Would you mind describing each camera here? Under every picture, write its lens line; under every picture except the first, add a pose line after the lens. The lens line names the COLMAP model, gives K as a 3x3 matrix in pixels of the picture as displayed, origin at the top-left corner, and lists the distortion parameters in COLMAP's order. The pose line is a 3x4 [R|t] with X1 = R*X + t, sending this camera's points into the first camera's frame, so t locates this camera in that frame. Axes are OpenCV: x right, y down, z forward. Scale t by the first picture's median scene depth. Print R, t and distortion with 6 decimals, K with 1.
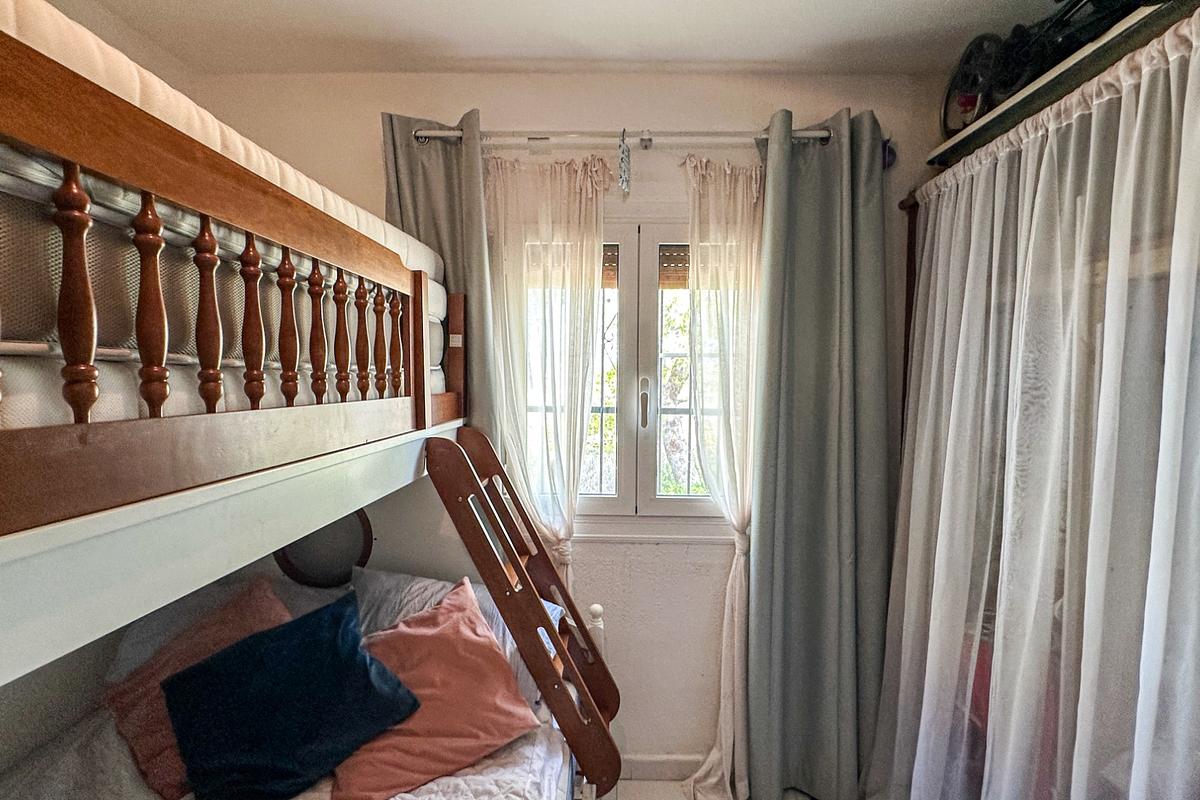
lens RADIAL K [[567.4, 0, 600.0], [0, 567.4, 400.0], [0, 0, 1]] dist [0.000181, -0.000029]
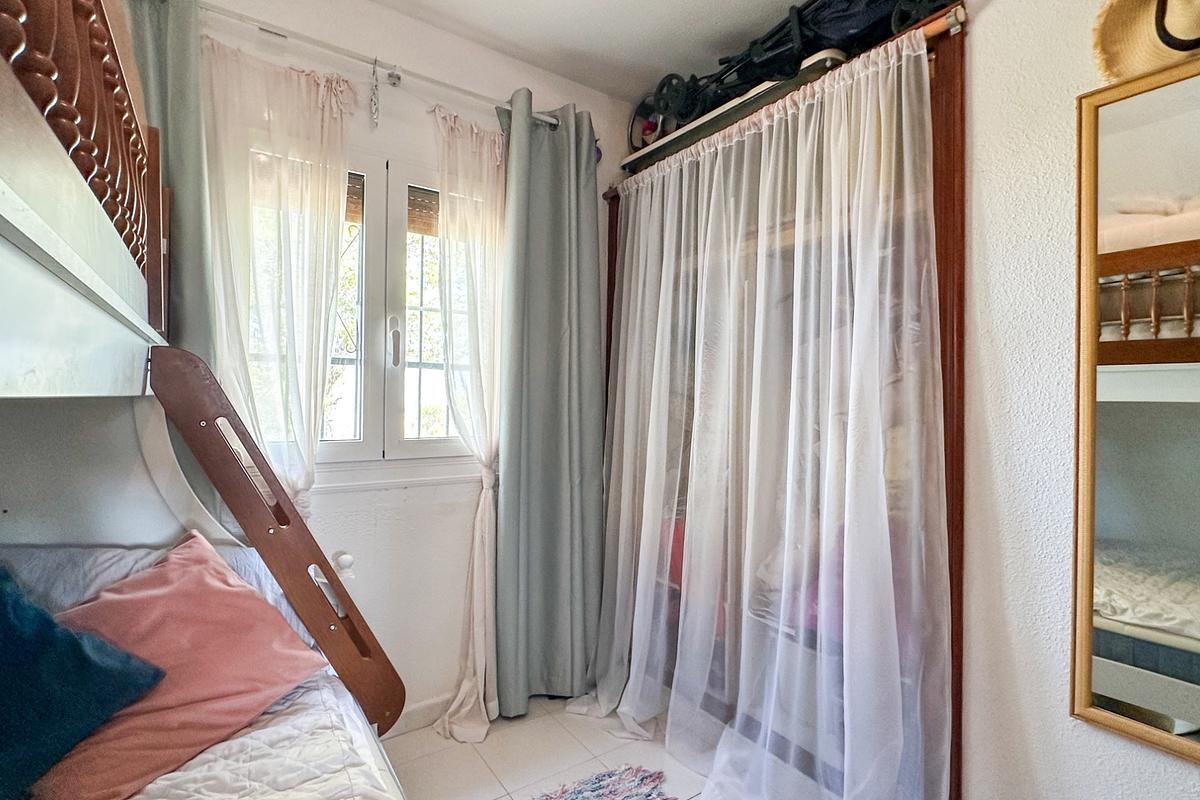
lens RADIAL K [[567.4, 0, 600.0], [0, 567.4, 400.0], [0, 0, 1]] dist [0.000181, -0.000029]
pose [[0.811935, 0.000472, 0.583747, -0.221825], [0.016203, 0.999596, -0.023345, 0.144732], [-0.583523, 0.028413, 0.811600, 0.003289]]
